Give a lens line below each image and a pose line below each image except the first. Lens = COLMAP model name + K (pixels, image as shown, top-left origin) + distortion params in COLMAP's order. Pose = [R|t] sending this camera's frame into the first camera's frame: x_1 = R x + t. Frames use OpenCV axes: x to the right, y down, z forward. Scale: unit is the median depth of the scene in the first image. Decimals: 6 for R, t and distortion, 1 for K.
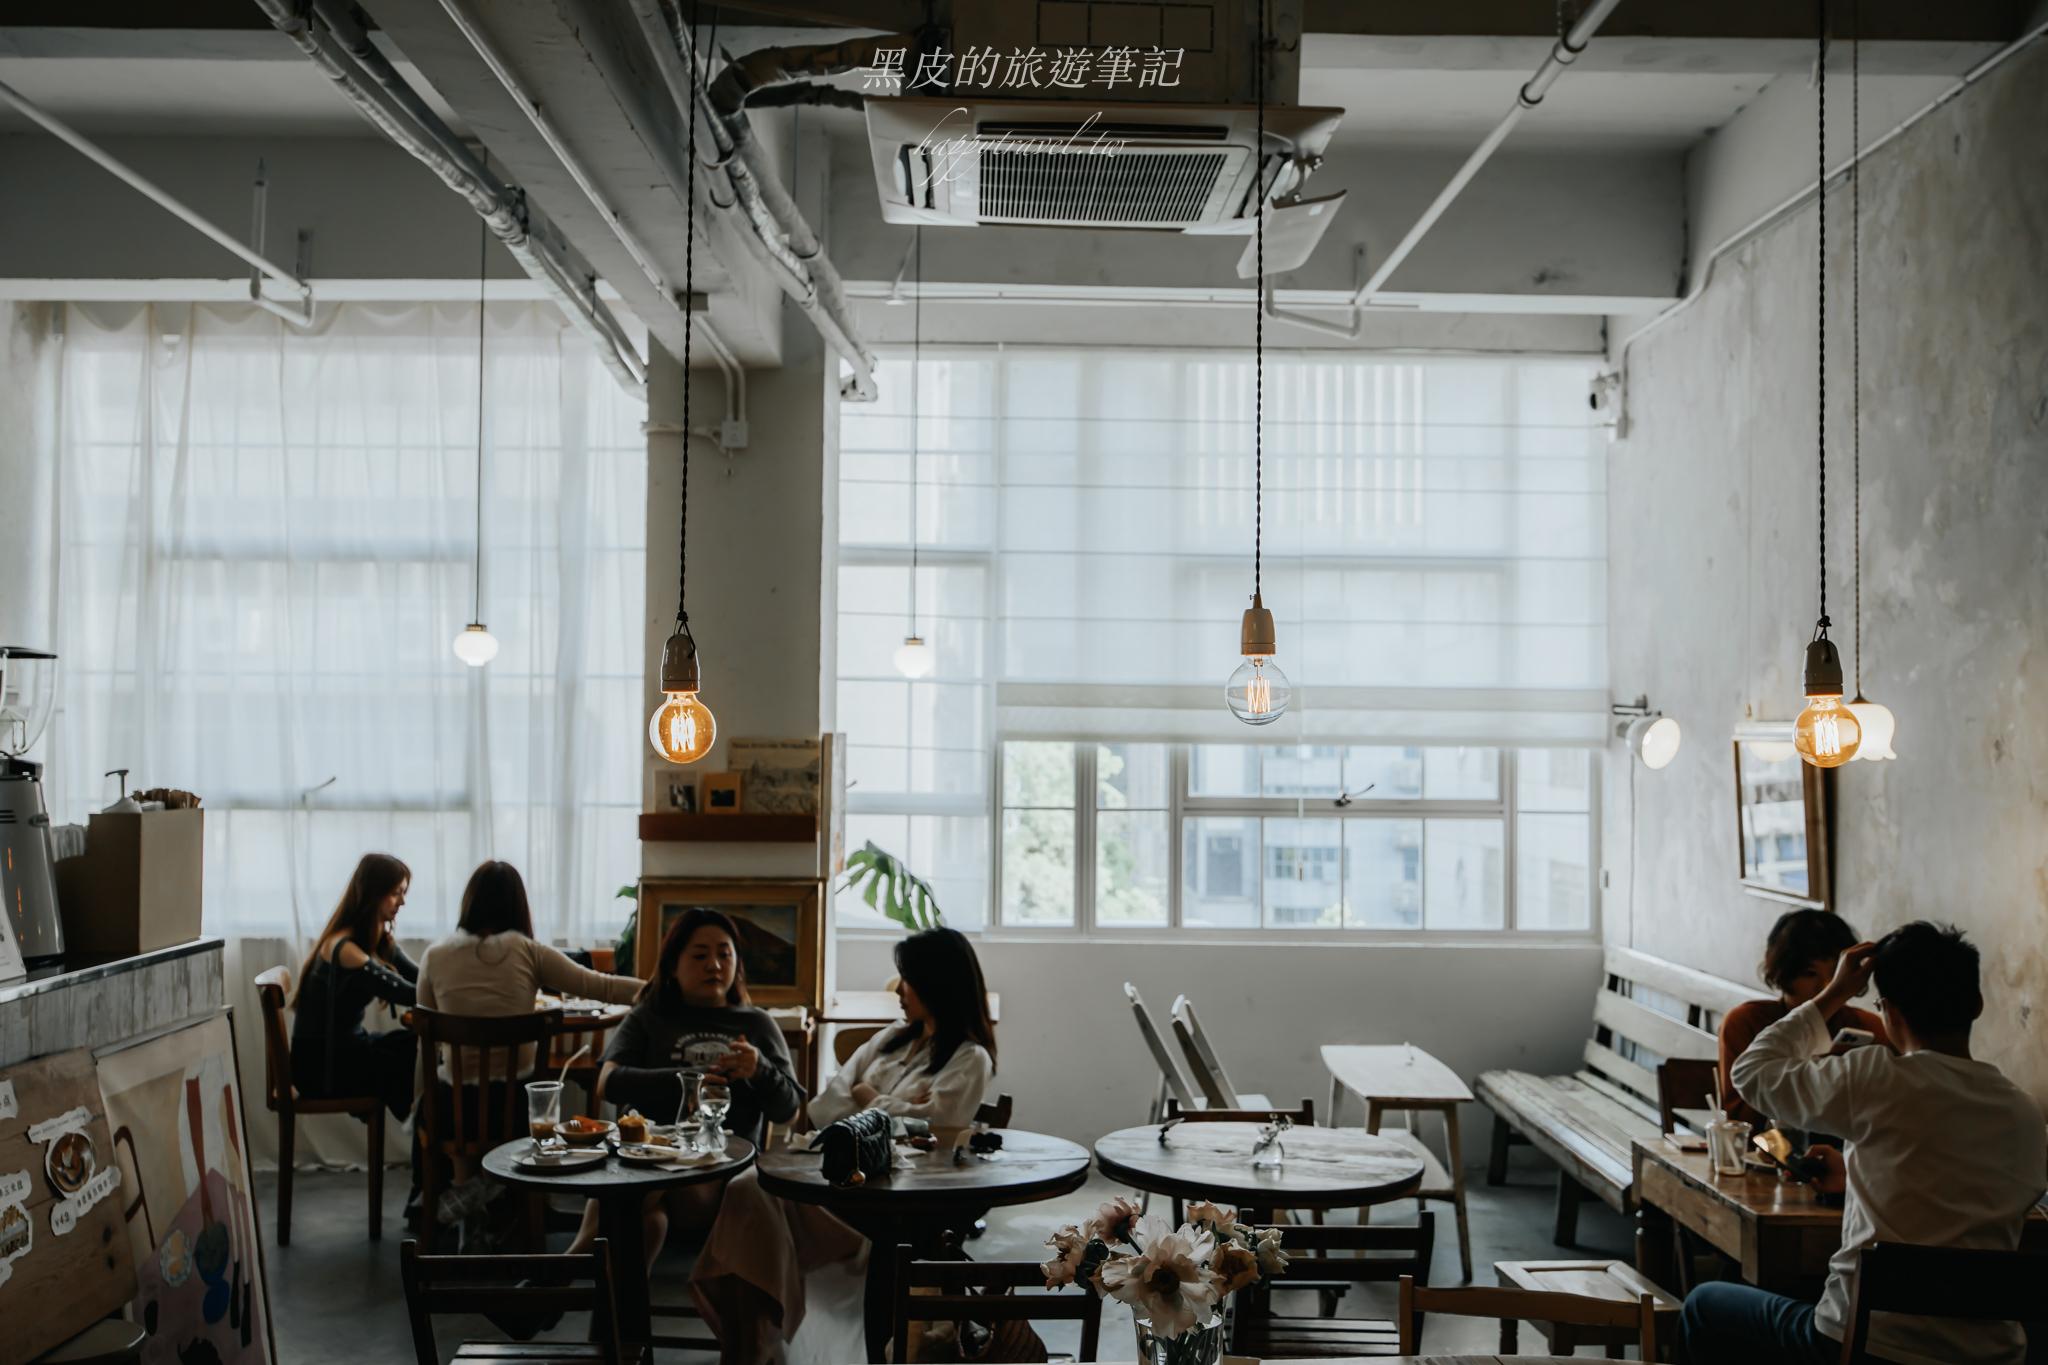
lens RADIAL K [[1986.2, 0, 1024.0], [0, 1986.2, 682.5], [0, 0, 1]] dist [0.003272, 0.009444]
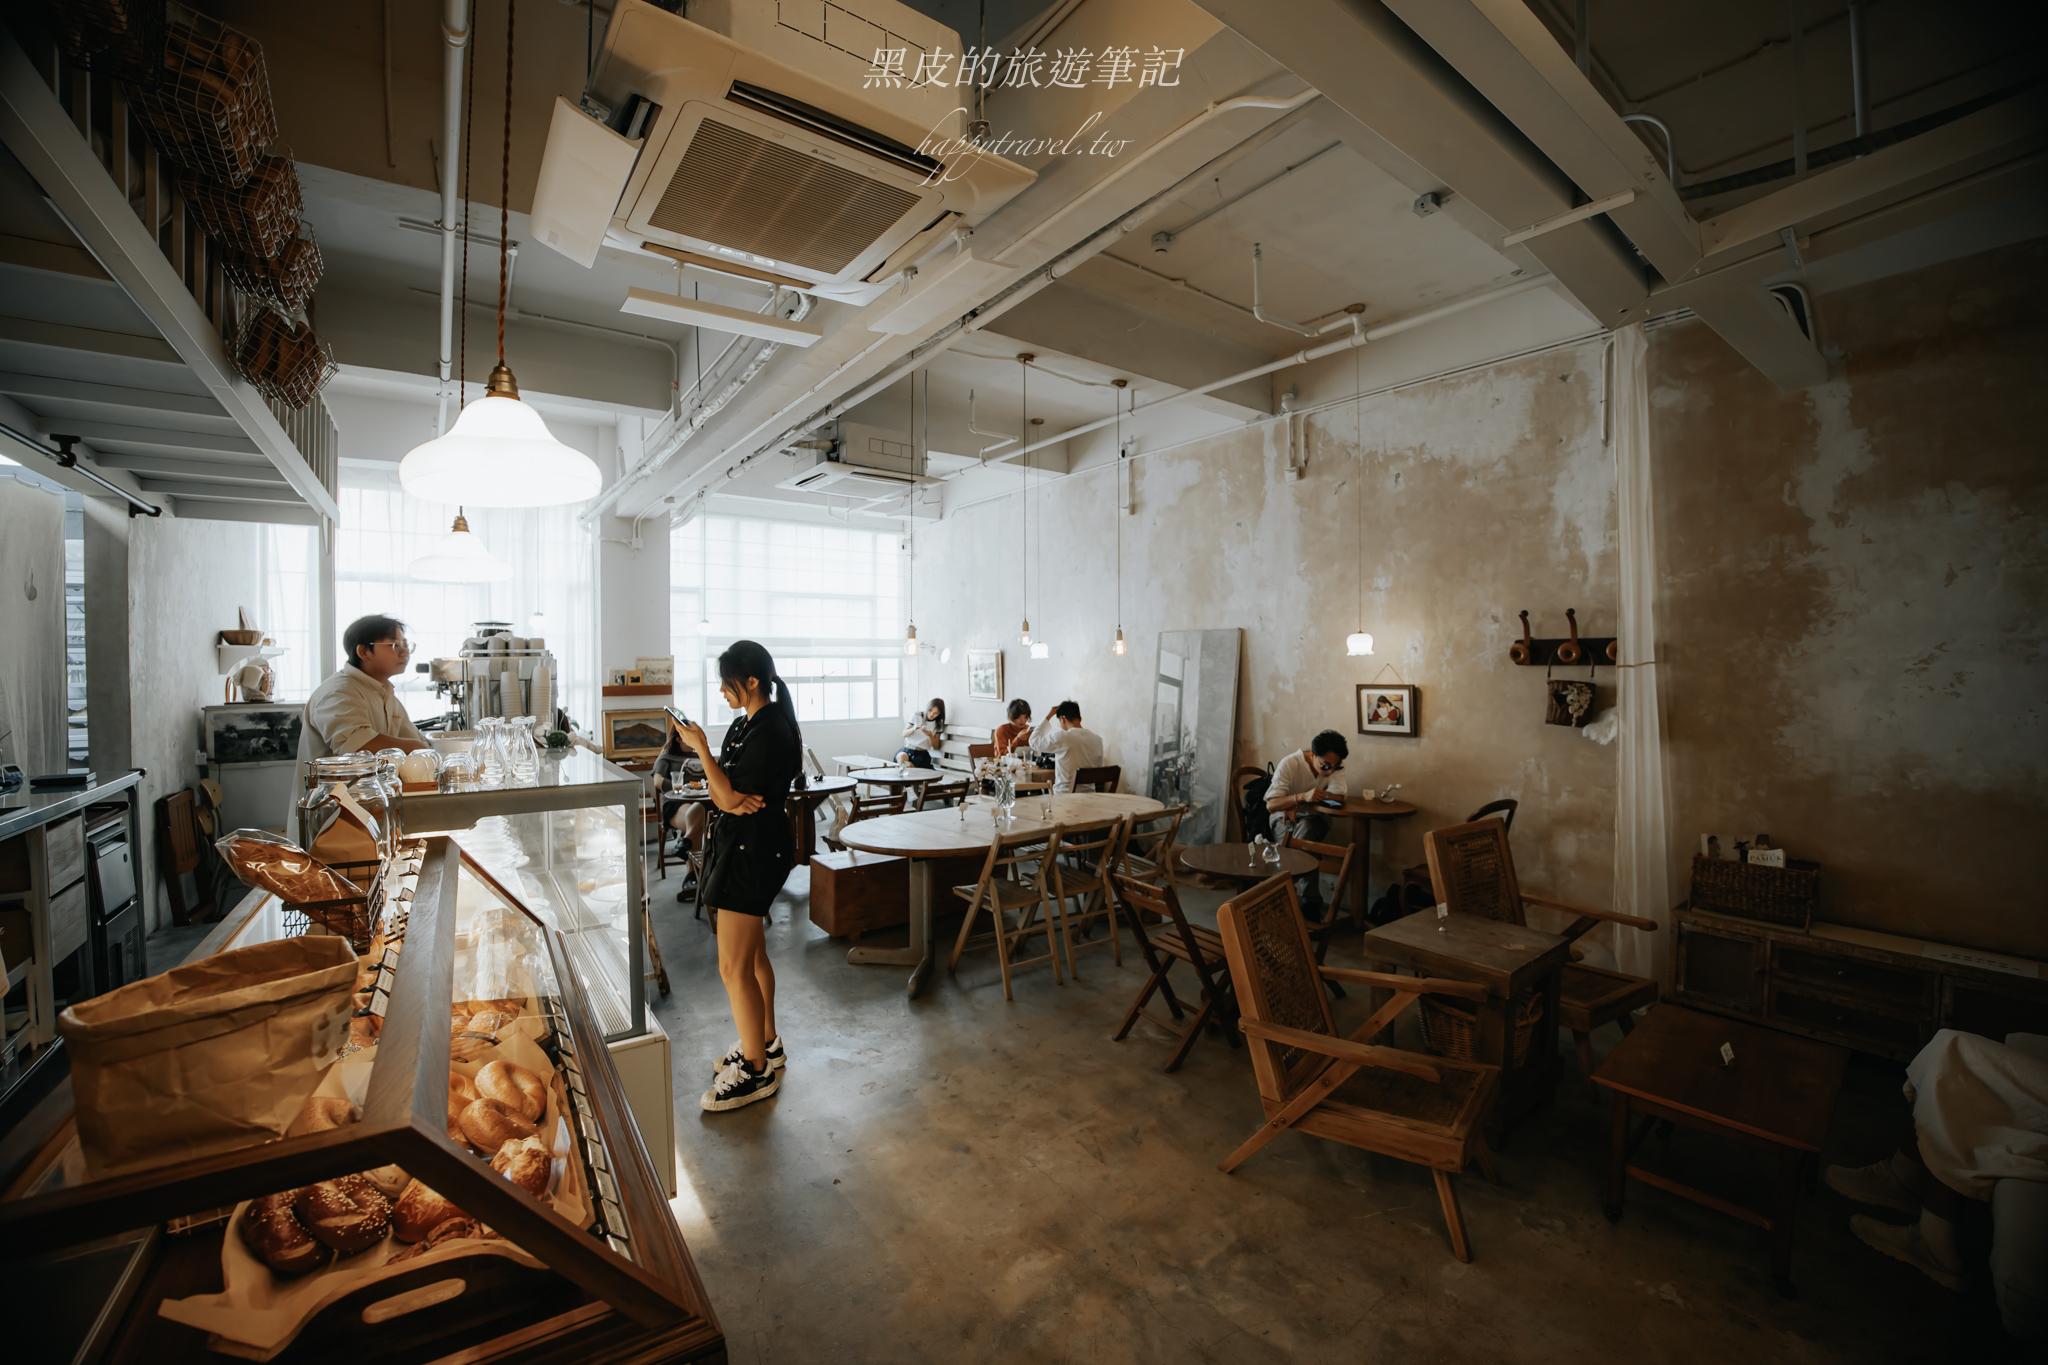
lens RADIAL K [[819.1, 0, 1024.0], [0, 819.1, 682.5], [0, 0, 1]] dist [-0.078040, 0.012094]
pose [[0.813569, -0.026157, 0.580880, -0.305240], [-0.005713, 0.998580, 0.052968, 0.001558], [-0.581441, -0.046412, 0.812264, -0.160470]]
